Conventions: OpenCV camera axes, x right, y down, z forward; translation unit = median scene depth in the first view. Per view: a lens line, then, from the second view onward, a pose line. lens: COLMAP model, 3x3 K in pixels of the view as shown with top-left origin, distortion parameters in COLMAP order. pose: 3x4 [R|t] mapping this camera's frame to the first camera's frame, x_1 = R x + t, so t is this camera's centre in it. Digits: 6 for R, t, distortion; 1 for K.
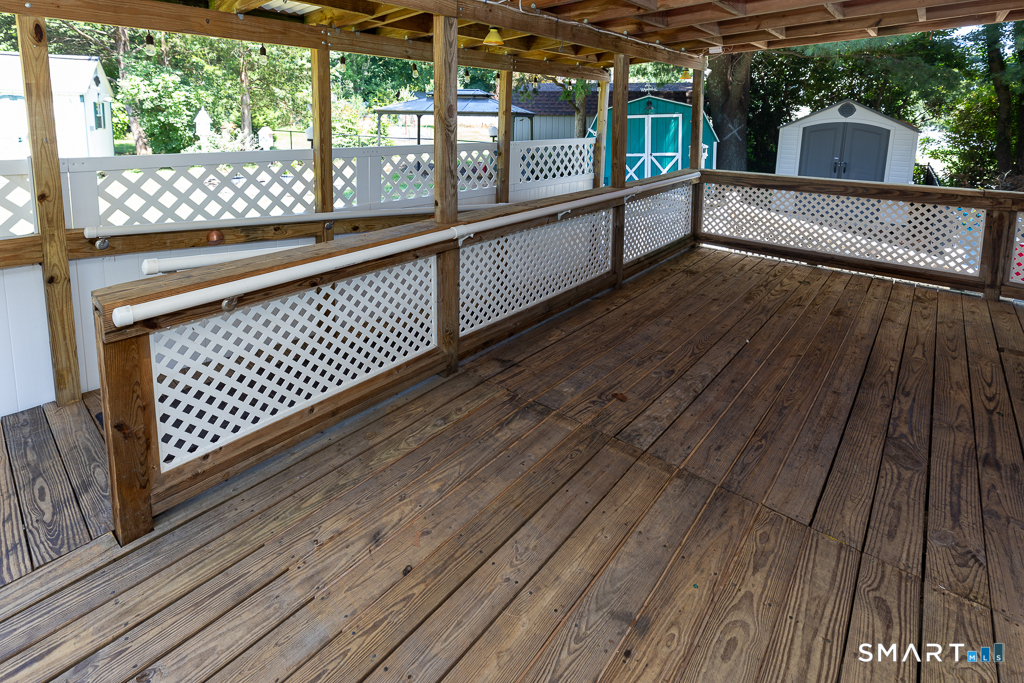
lens RADIAL K [[454.8, 0, 510.5], [0, 454.8, 343.0], [0, 0, 1]] dist [0.010243, 0.000241]
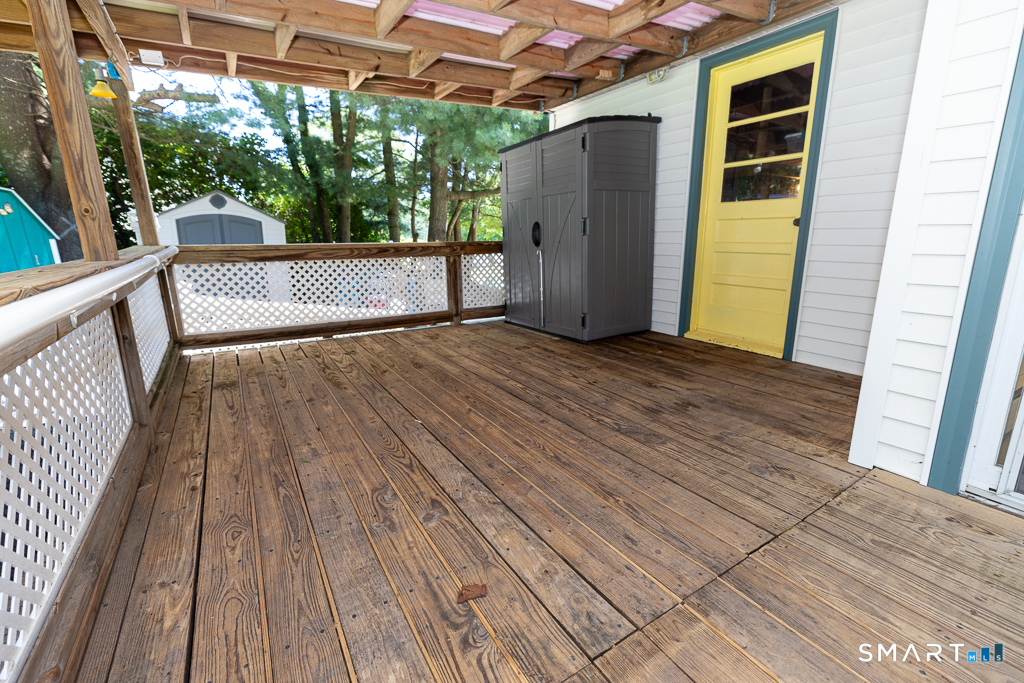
lens RADIAL K [[454.8, 0, 511.4], [0, 454.8, 337.6], [0, 0, 1]] dist [0.010243, 0.000241]
pose [[0.301321, -0.231923, 0.924888, -0.110049], [0.437026, 0.895683, 0.082220, -0.114988], [-0.847475, 0.379425, 0.371244, 0.466643]]
